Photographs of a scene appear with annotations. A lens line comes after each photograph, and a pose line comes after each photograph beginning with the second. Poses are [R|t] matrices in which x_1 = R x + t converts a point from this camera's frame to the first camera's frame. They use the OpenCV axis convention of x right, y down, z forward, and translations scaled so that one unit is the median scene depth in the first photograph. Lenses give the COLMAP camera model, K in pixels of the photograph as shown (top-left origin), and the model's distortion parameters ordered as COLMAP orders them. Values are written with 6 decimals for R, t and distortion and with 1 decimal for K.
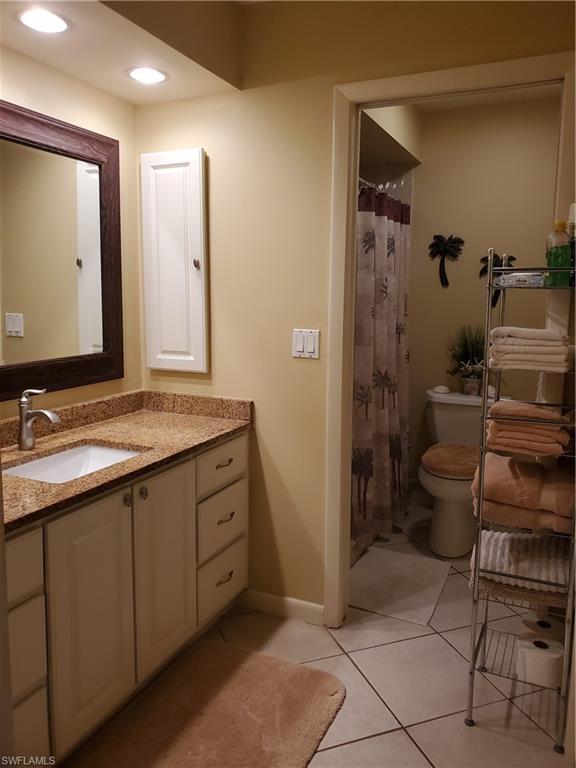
lens RADIAL K [[588.3, 0, 292.6], [0, 588.3, 388.0], [0, 0, 1]] dist [0.043200, -0.036644]
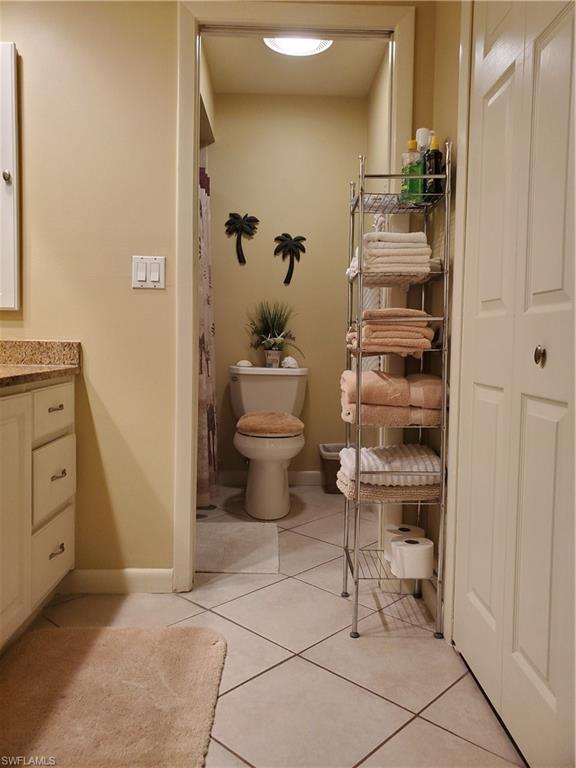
lens RADIAL K [[588.3, 0, 285.2], [0, 588.3, 380.9], [0, 0, 1]] dist [0.043200, -0.036644]
pose [[0.901499, -0.019652, 0.432335, -0.179788], [0.058216, 0.995396, -0.076146, 0.168146], [-0.428848, 0.093814, 0.898492, 0.101023]]
